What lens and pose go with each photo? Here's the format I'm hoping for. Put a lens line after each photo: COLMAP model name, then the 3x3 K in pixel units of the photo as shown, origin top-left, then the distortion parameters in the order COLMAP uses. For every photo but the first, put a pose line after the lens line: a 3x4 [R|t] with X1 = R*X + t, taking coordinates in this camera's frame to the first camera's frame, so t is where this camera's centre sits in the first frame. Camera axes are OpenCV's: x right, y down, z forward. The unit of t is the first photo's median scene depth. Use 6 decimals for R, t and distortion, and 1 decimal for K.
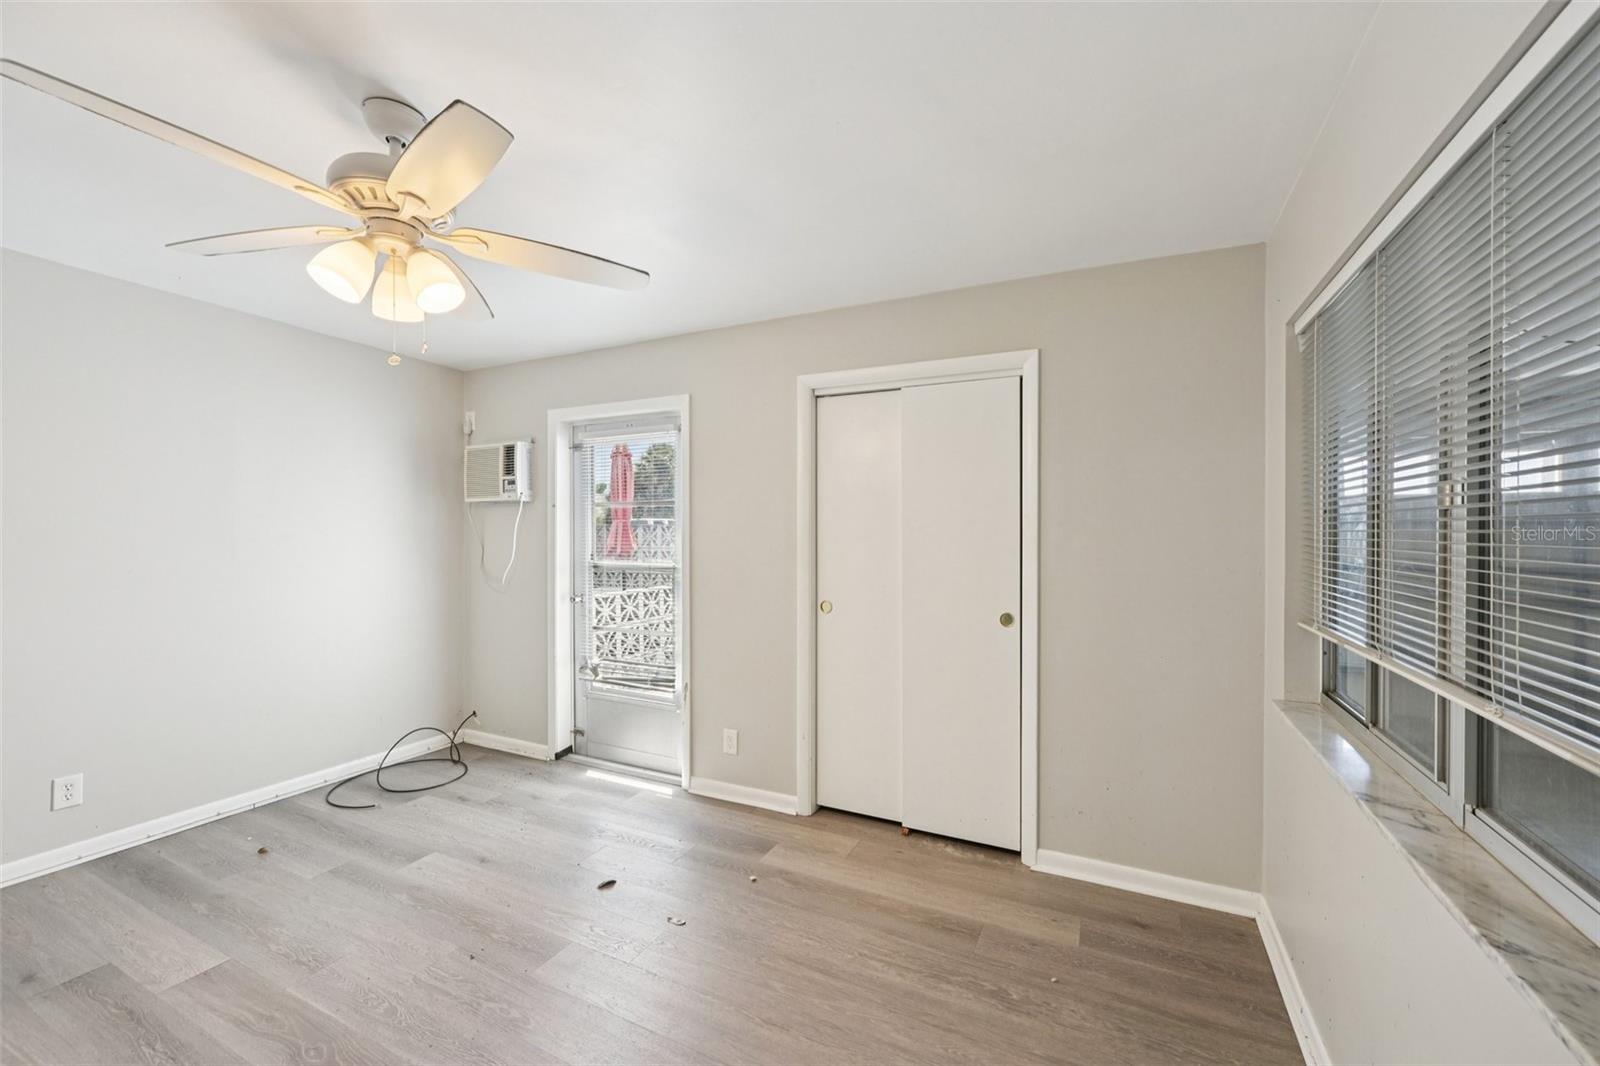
lens RADIAL K [[634.7, 0, 810.2], [0, 634.7, 525.2], [0, 0, 1]] dist [-0.002066, 0.000594]
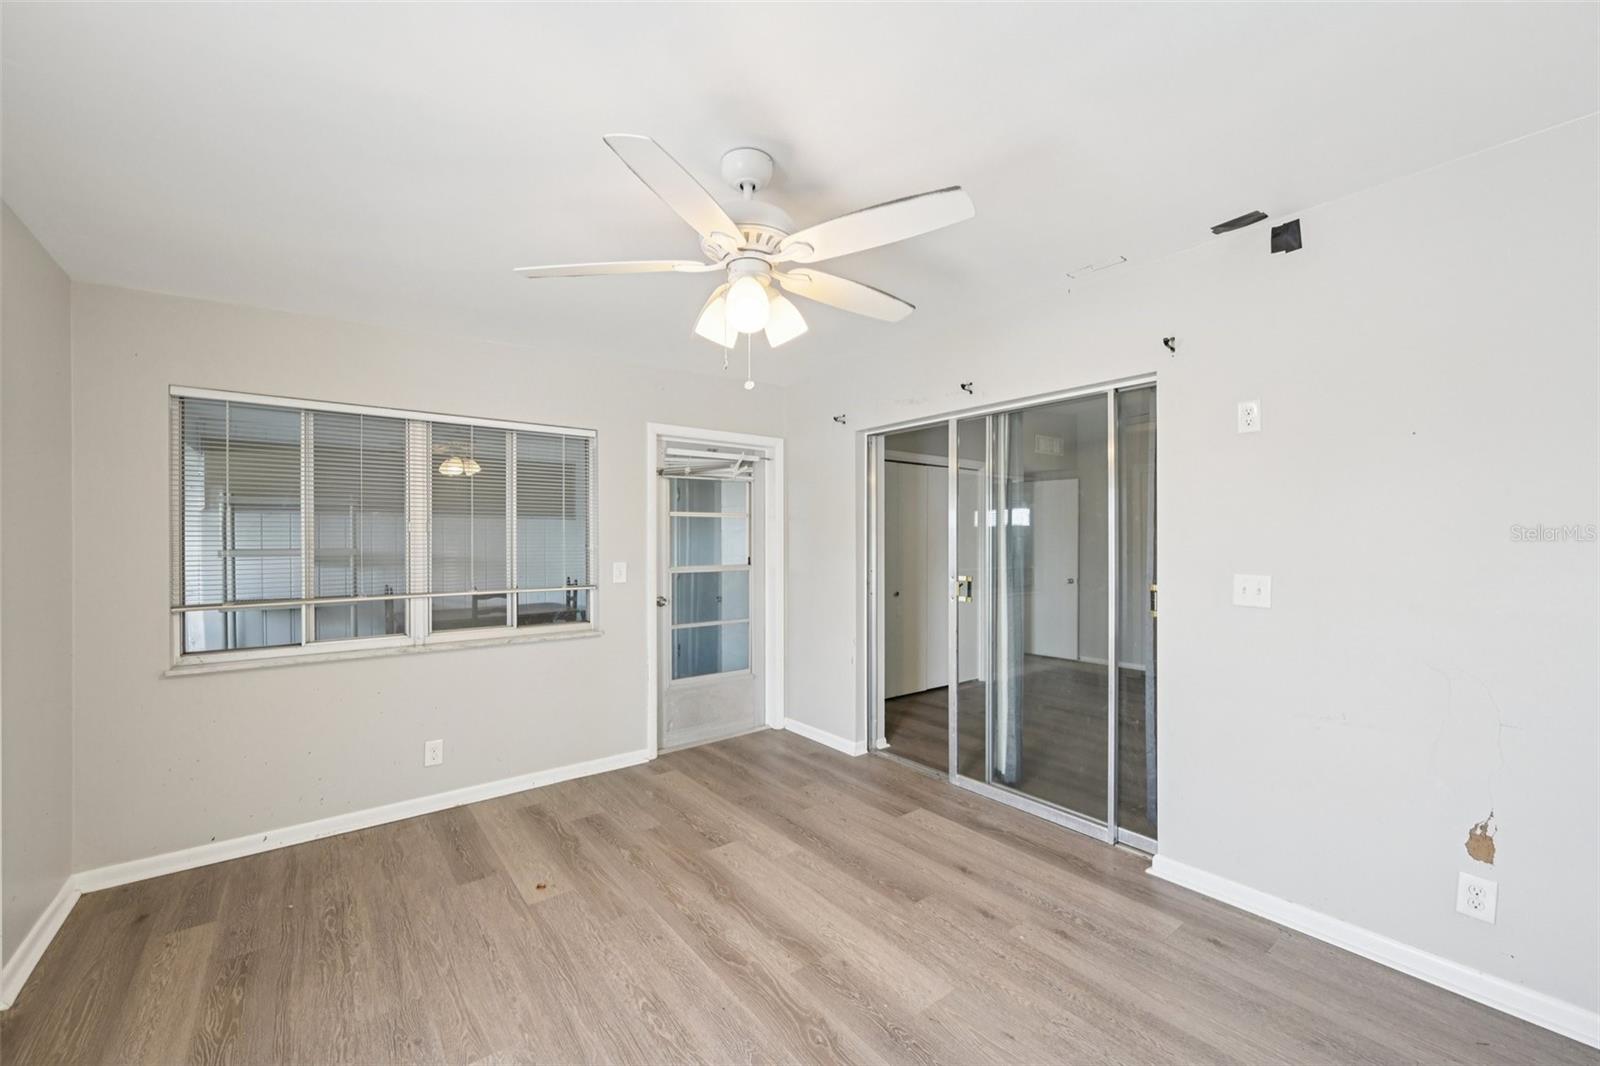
lens RADIAL K [[634.7, 0, 806.0], [0, 634.7, 538.6], [0, 0, 1]] dist [-0.002066, 0.000594]
pose [[-0.900688, 0.003761, 0.434450, -0.772402], [0.000018, 0.999963, -0.008618, 0.011917], [-0.434466, -0.007754, -0.900655, 1.235814]]
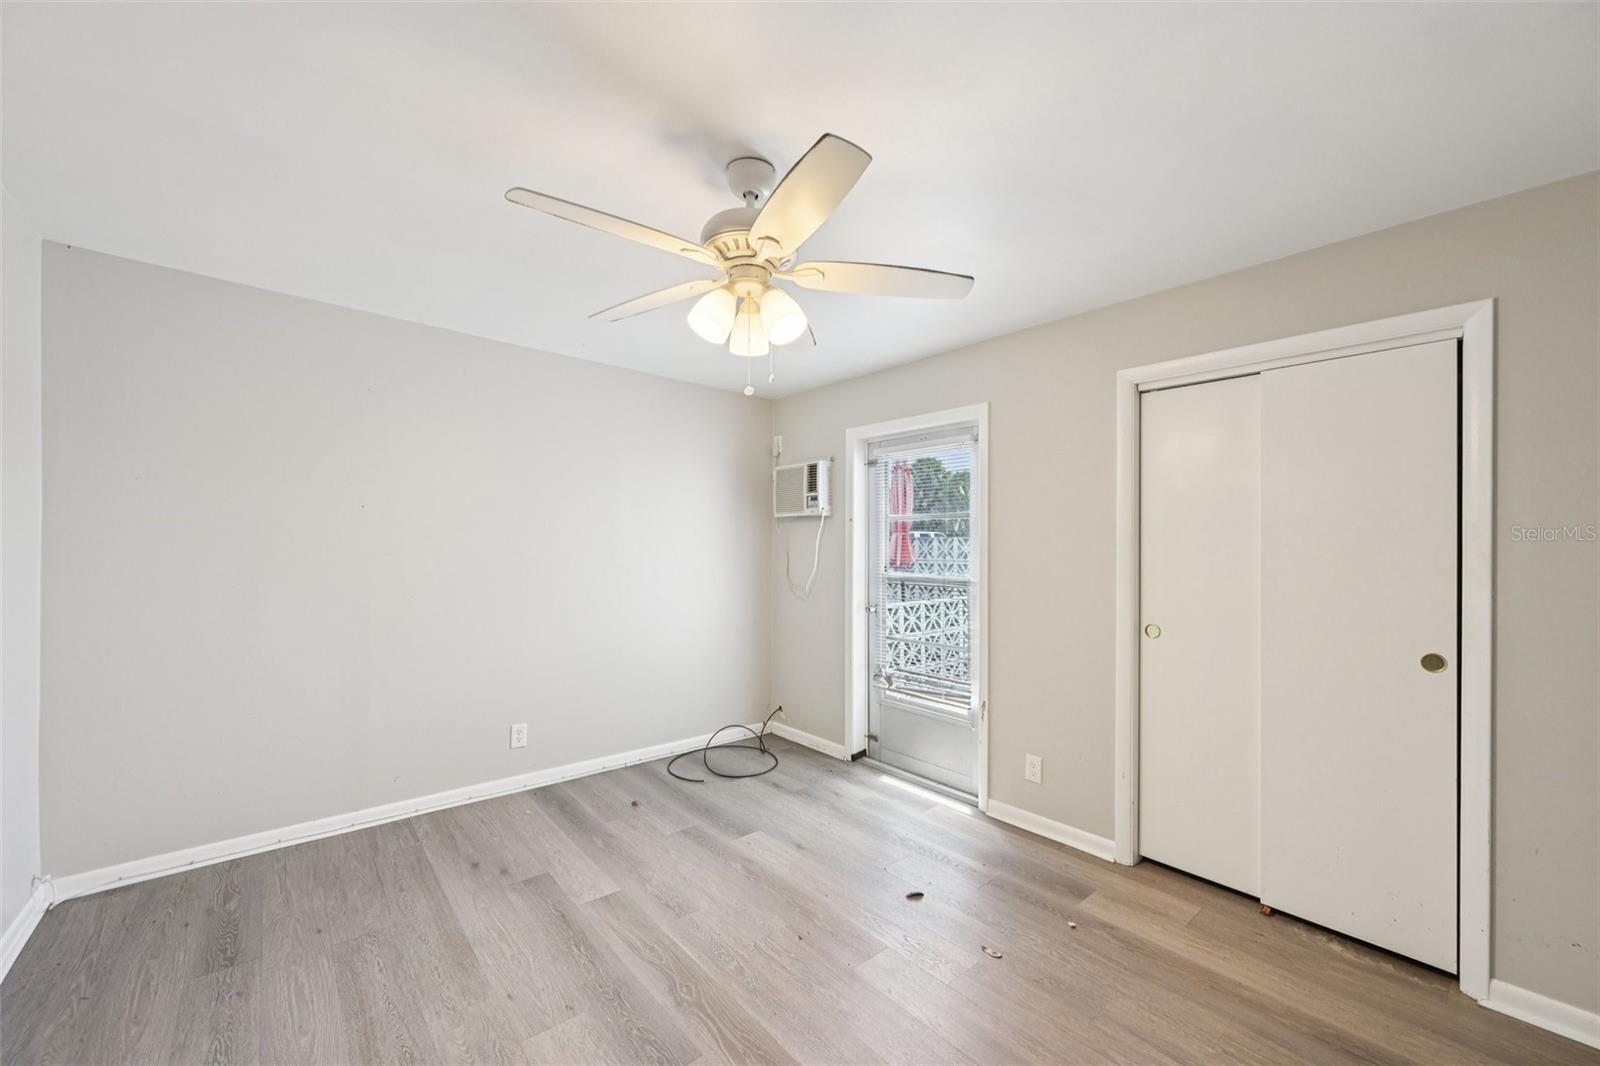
lens RADIAL K [[634.7, 0, 810.3], [0, 634.7, 535.3], [0, 0, 1]] dist [-0.002066, 0.000594]
pose [[0.916465, -0.002270, -0.400108, -0.065607], [0.000744, 0.999992, -0.003970, -0.000281], [0.400113, 0.003340, 0.916460, 0.010796]]
